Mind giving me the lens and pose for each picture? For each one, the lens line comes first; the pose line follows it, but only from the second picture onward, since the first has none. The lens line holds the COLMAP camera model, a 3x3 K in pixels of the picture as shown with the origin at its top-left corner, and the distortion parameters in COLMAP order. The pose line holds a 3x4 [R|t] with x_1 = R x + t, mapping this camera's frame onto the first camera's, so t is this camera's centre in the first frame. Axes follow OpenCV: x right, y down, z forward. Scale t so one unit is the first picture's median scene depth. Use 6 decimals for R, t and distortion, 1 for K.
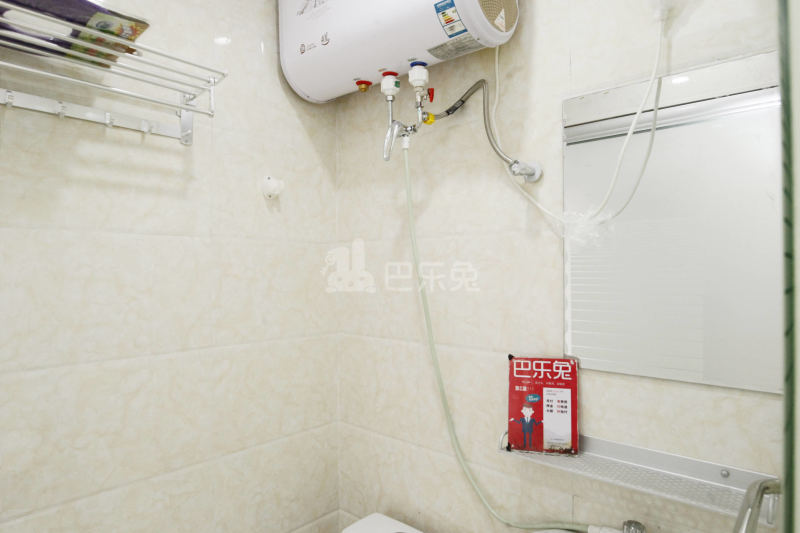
lens RADIAL K [[476.2, 0, 398.6], [0, 476.2, 266.4], [0, 0, 1]] dist [-0.025826, -0.002040]
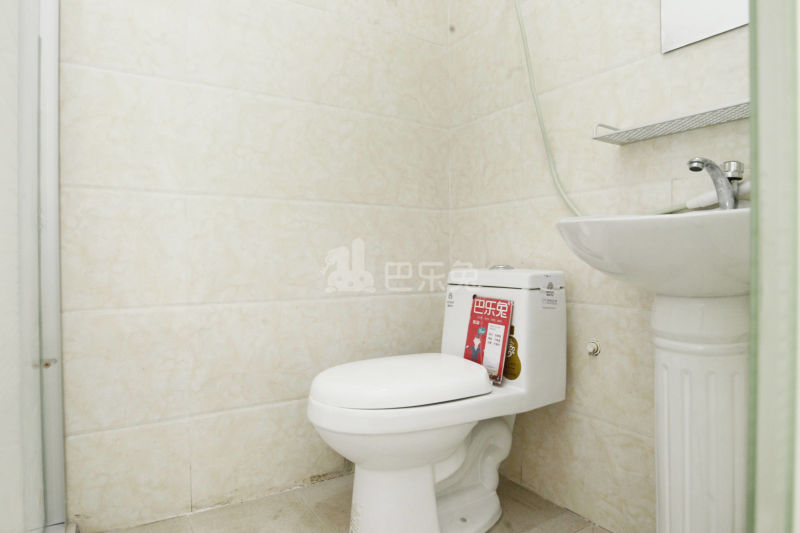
lens RADIAL K [[476.2, 0, 398.6], [0, 476.2, 266.4], [0, 0, 1]] dist [-0.025826, -0.002040]
pose [[0.963987, 0.002719, -0.265937, 0.064556], [0.002647, 0.999800, 0.019817, 0.561118], [0.265937, -0.019807, 0.963787, -0.109110]]
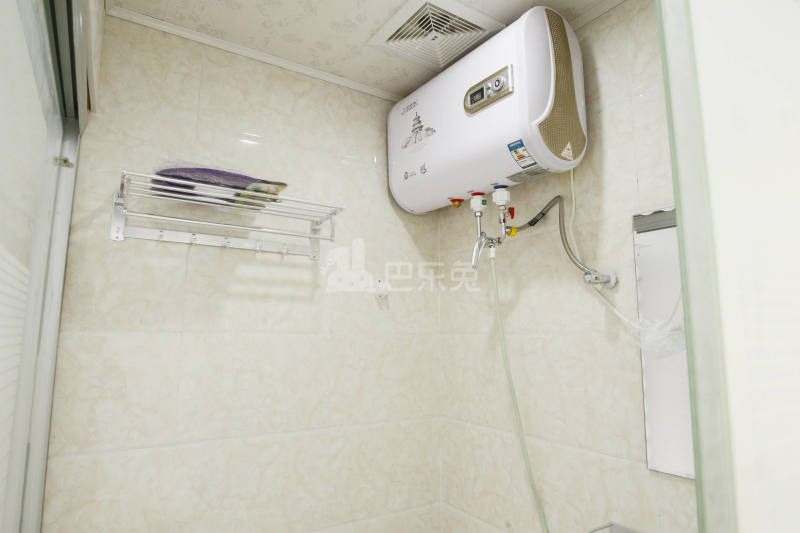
lens RADIAL K [[472.9, 0, 400.0], [0, 472.9, 266.5], [0, 0, 1]] dist [-0.033621, 0.000013]
pose [[0.967207, -0.028339, -0.252403, 0.084898], [-0.006468, 0.990686, -0.136015, -0.070607], [0.253906, 0.133187, 0.958015, -0.134908]]
